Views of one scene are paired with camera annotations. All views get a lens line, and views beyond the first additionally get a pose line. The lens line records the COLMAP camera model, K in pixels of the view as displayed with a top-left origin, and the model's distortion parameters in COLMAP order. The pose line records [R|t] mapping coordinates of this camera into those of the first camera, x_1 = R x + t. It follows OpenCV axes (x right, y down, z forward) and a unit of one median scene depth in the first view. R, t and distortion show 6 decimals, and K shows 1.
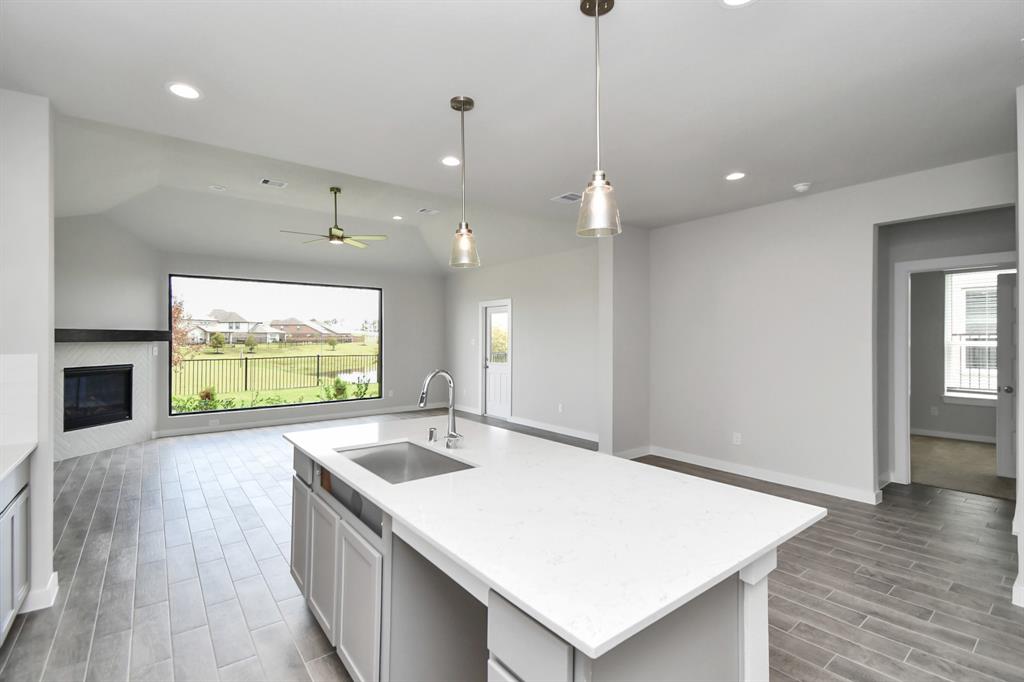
lens RADIAL K [[482.9, 0, 509.9], [0, 482.9, 329.8], [0, 0, 1]] dist [0.002085, 0.000248]
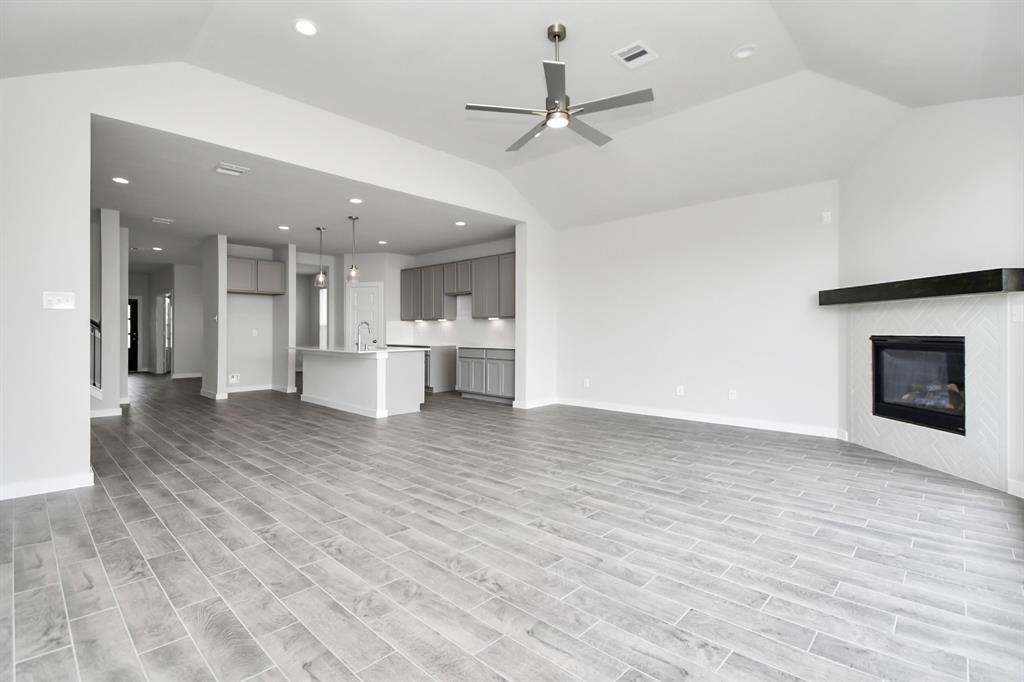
lens RADIAL K [[482.9, 0, 509.9], [0, 482.9, 329.8], [0, 0, 1]] dist [0.002085, 0.000248]
pose [[-0.985634, 0.001052, -0.168894, -0.168811], [0.005260, 0.999687, -0.024465, 0.068680], [0.168816, -0.025001, -0.985331, 1.303147]]
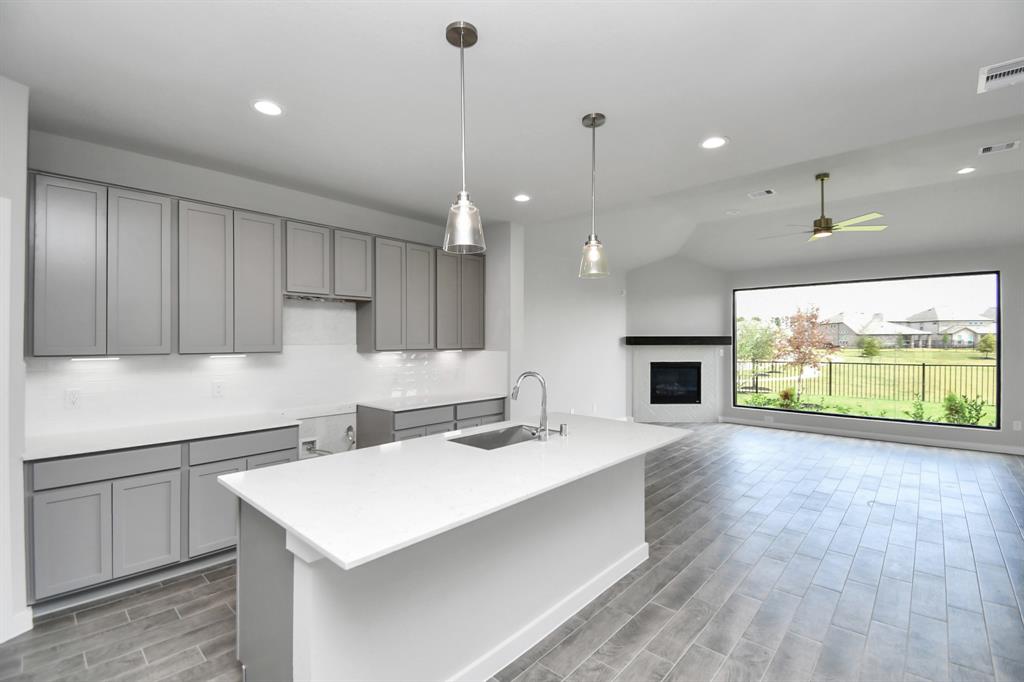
lens RADIAL K [[452.1, 0, 512.0], [0, 452.1, 341.0], [0, 0, 1]] dist [0.002976, 0.000035]
pose [[0.178591, 0.001159, -0.983923, 0.307137], [0.017035, 0.999846, 0.004270, -0.000215], [0.983776, -0.017524, 0.178544, 0.246549]]
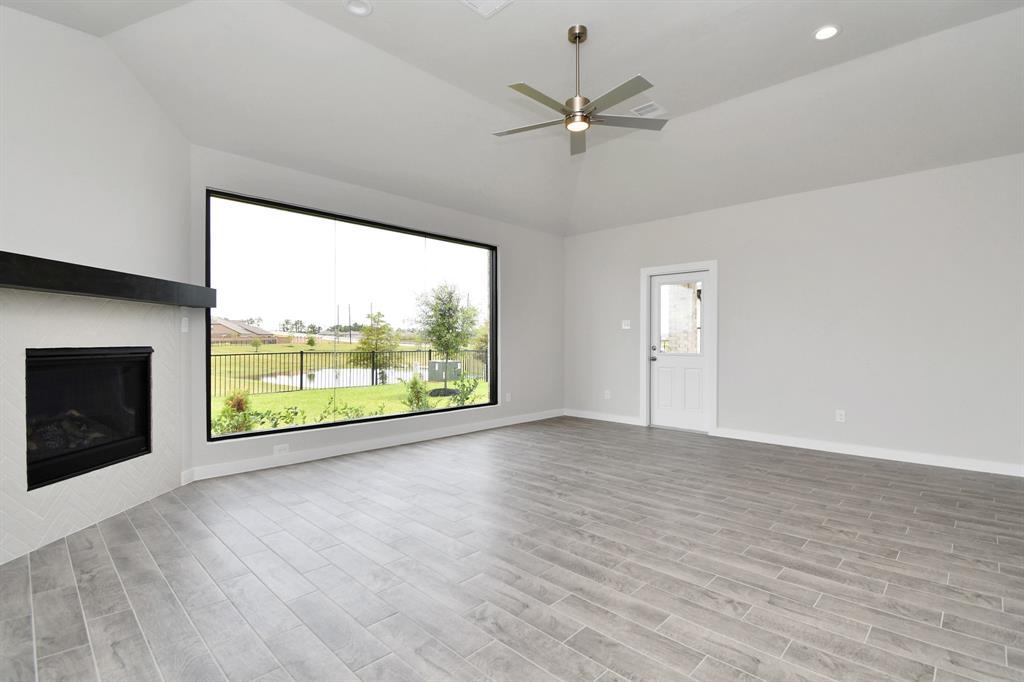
lens RADIAL K [[482.9, 0, 509.9], [0, 482.9, 329.8], [0, 0, 1]] dist [0.002085, 0.000248]
pose [[0.988527, 0.009674, 0.150737, -0.433142], [-0.008632, 0.999934, -0.007563, 0.048547], [-0.150800, 0.006175, 0.988545, 0.381487]]
